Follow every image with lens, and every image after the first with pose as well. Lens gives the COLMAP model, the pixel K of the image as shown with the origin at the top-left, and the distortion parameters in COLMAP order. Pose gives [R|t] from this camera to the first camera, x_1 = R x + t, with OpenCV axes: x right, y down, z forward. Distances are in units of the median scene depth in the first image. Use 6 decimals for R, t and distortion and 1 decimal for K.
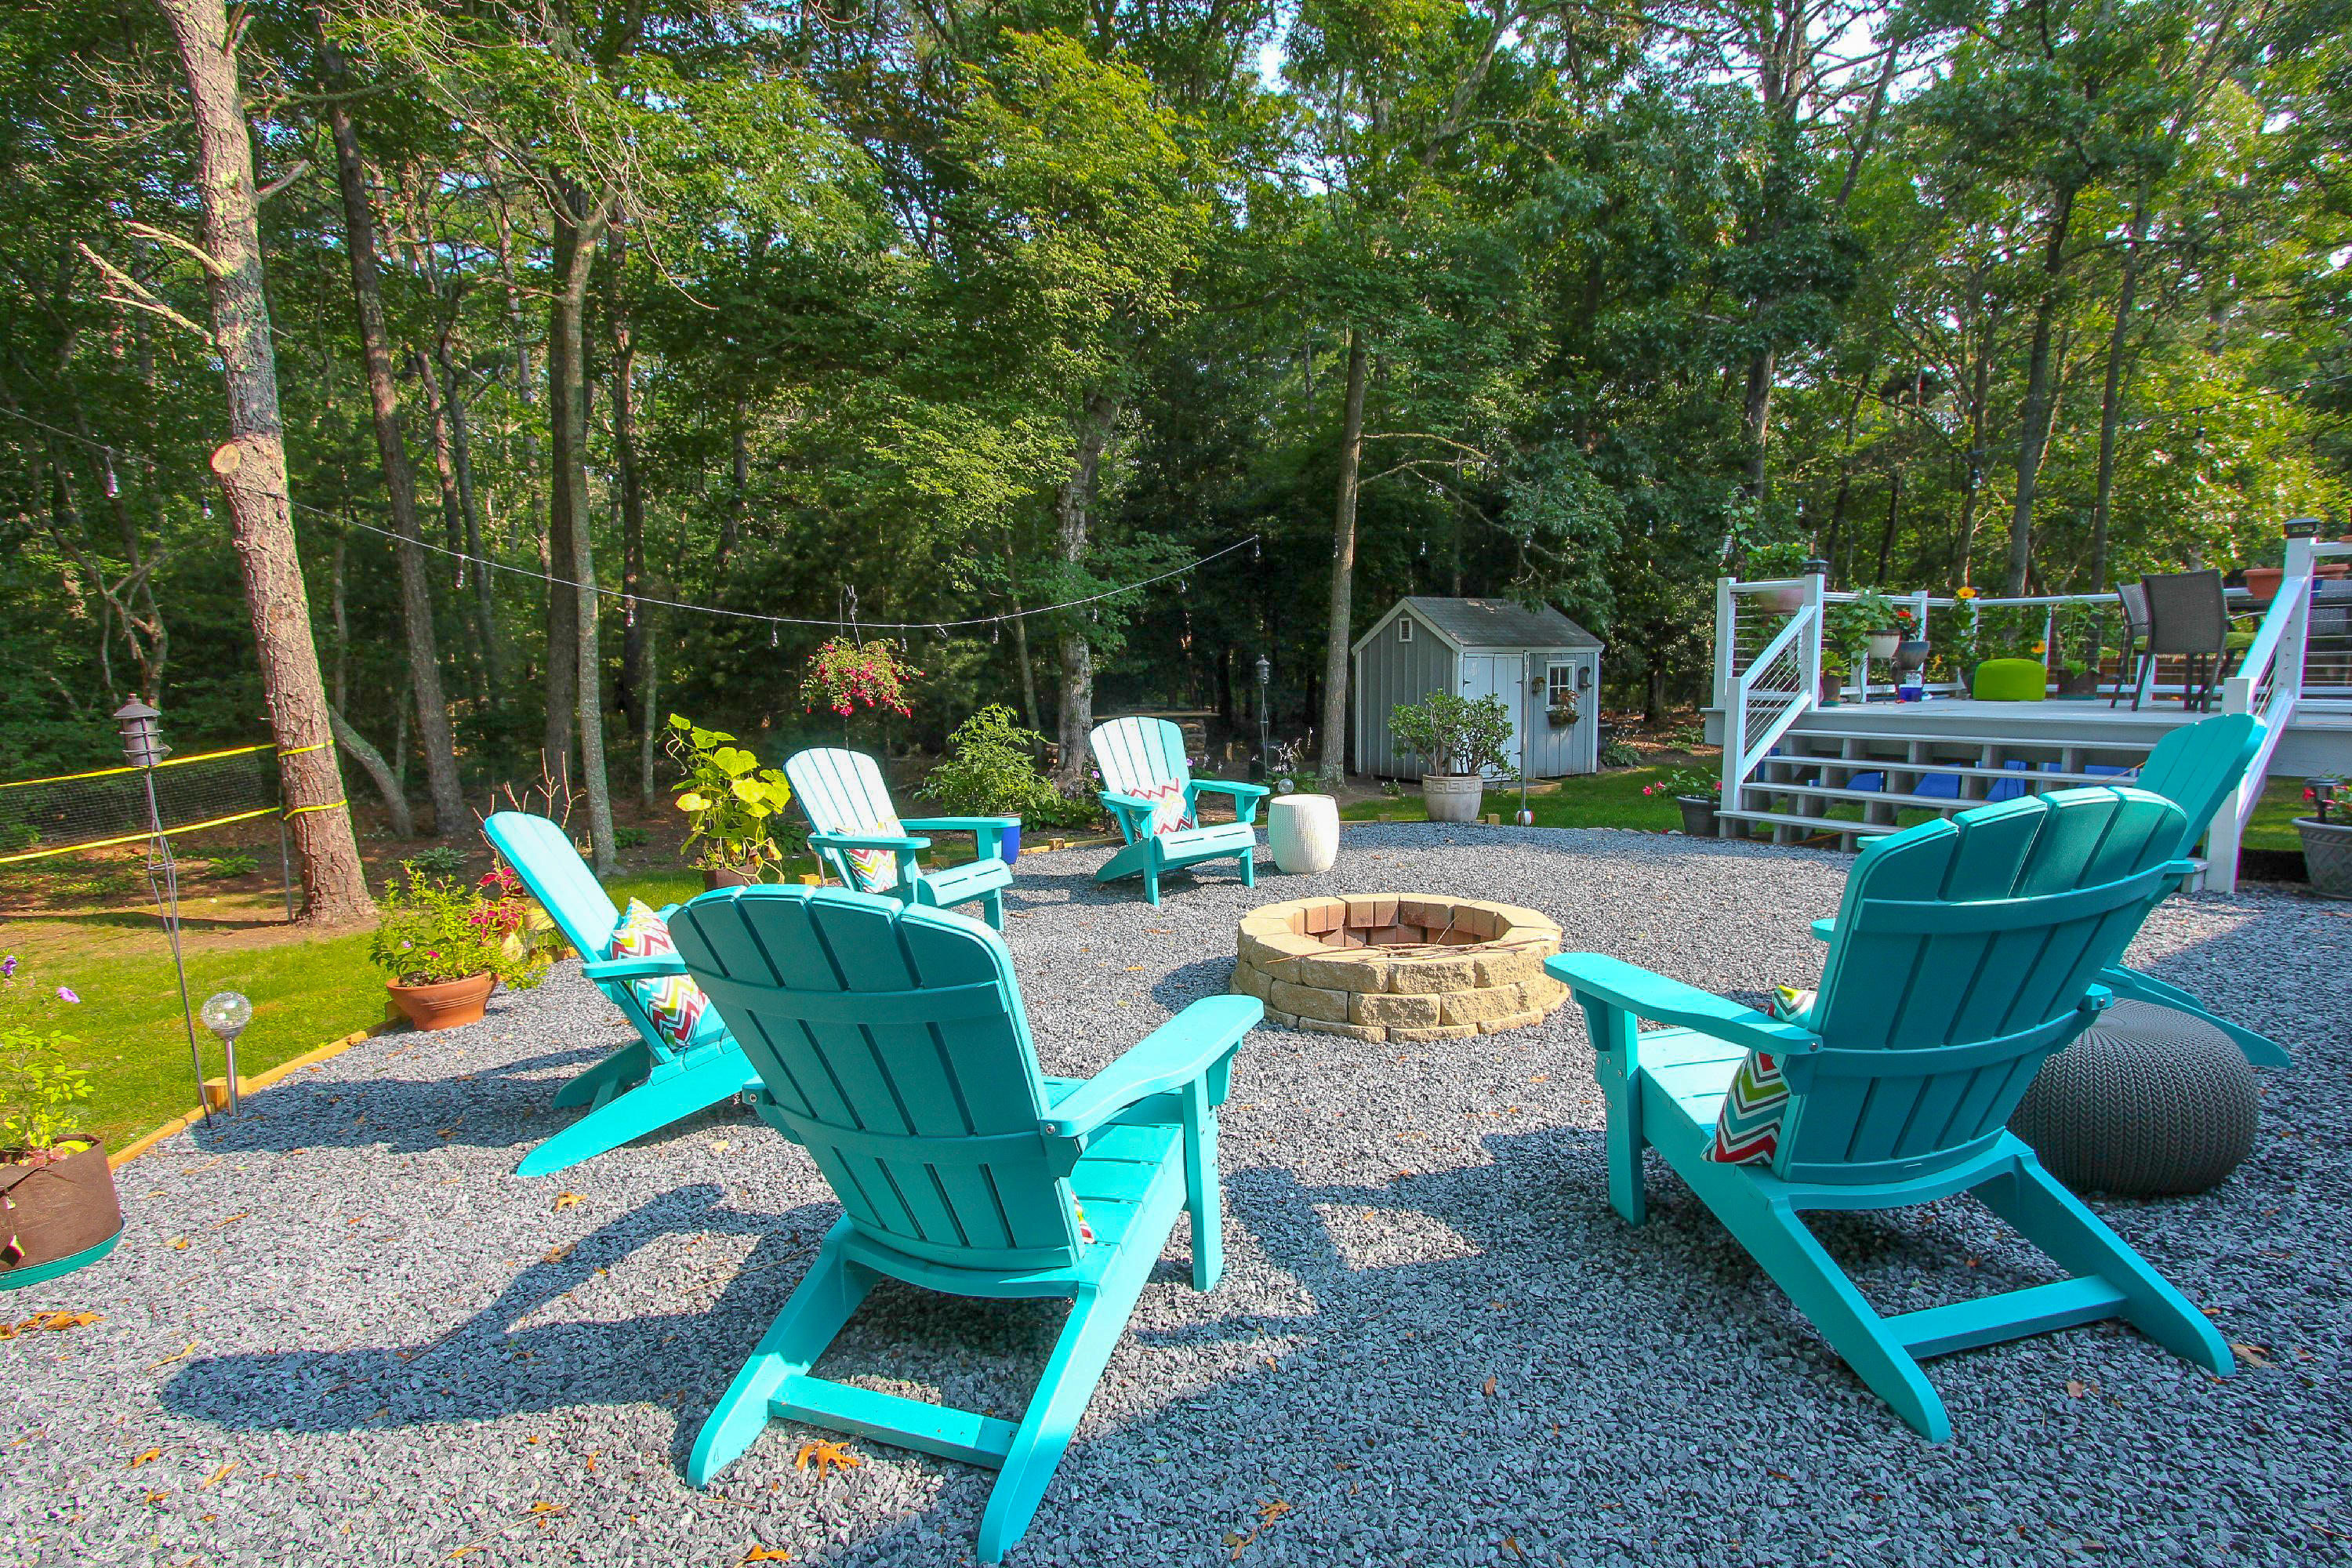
lens RADIAL K [[1094.9, 0, 1185.8], [0, 1094.9, 793.9], [0, 0, 1]] dist [-0.017313, 0.001902]
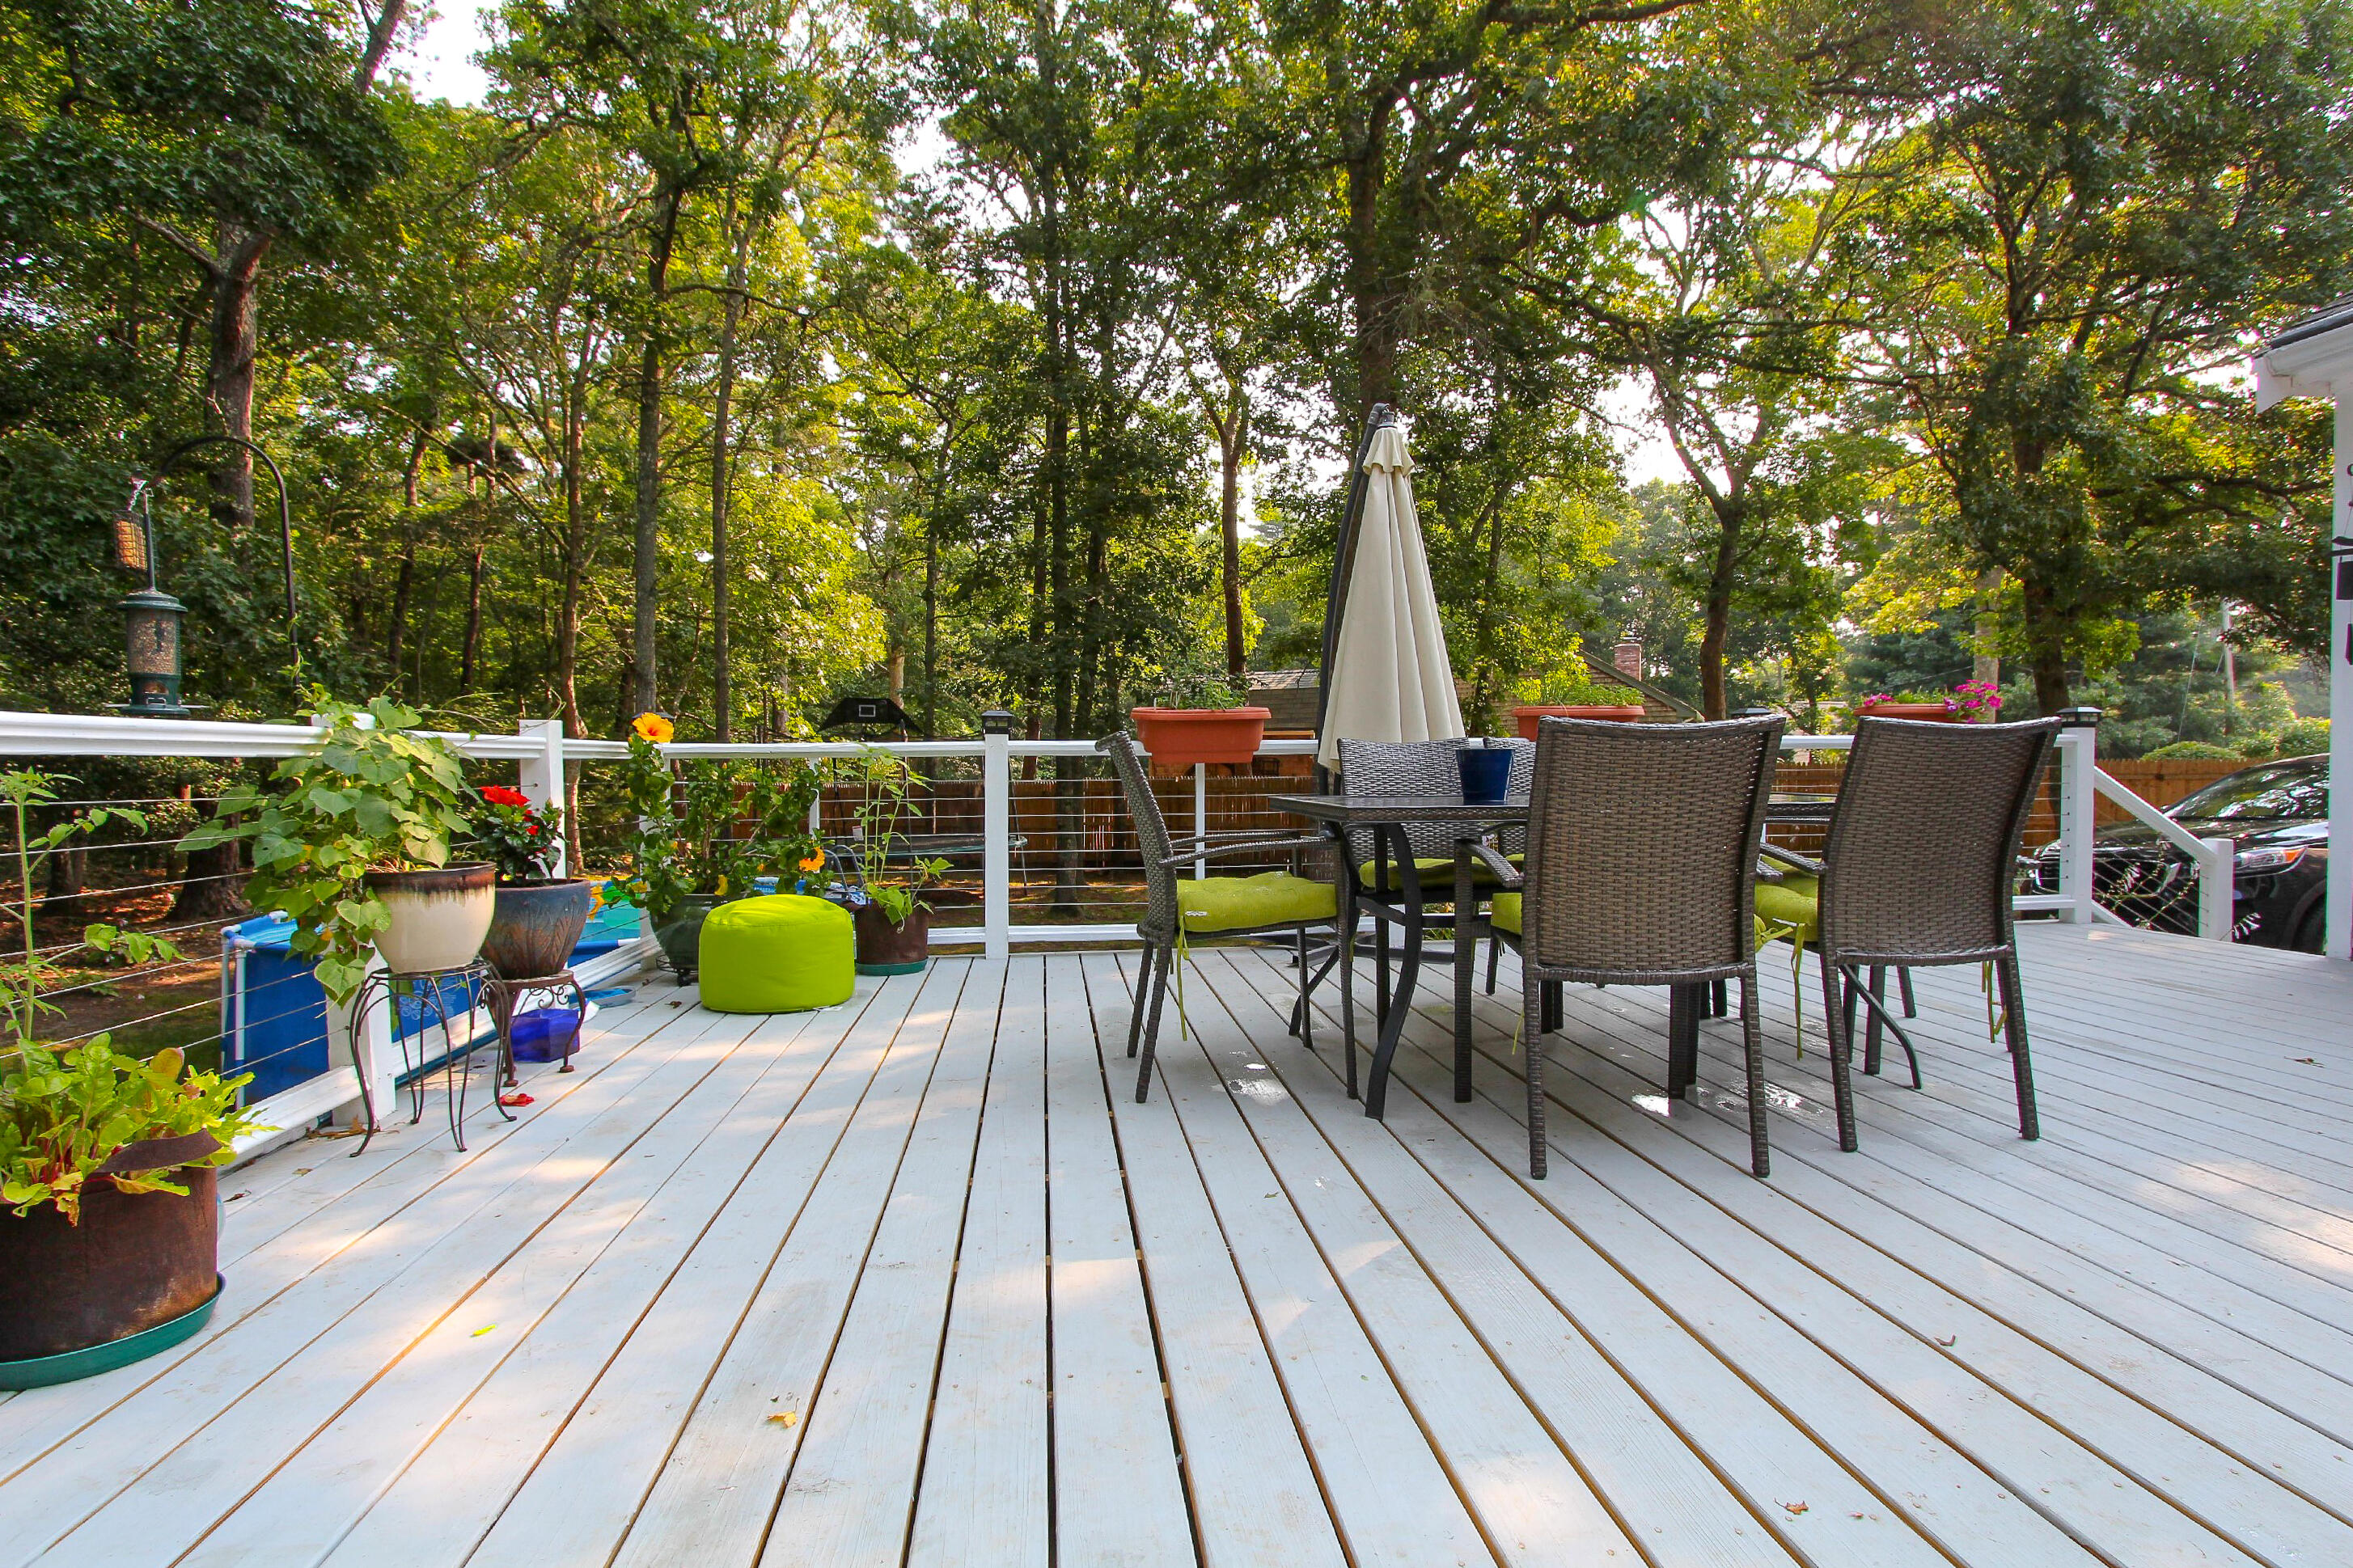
lens RADIAL K [[1095.2, 0, 1188.8], [0, 1095.2, 784.9], [0, 0, 1]] dist [-0.017313, 0.001902]
pose [[0.414356, -0.013362, 0.910017, 0.429275], [0.107965, 0.993553, -0.034571, -0.127157], [-0.903688, 0.112574, 0.413128, 0.648954]]
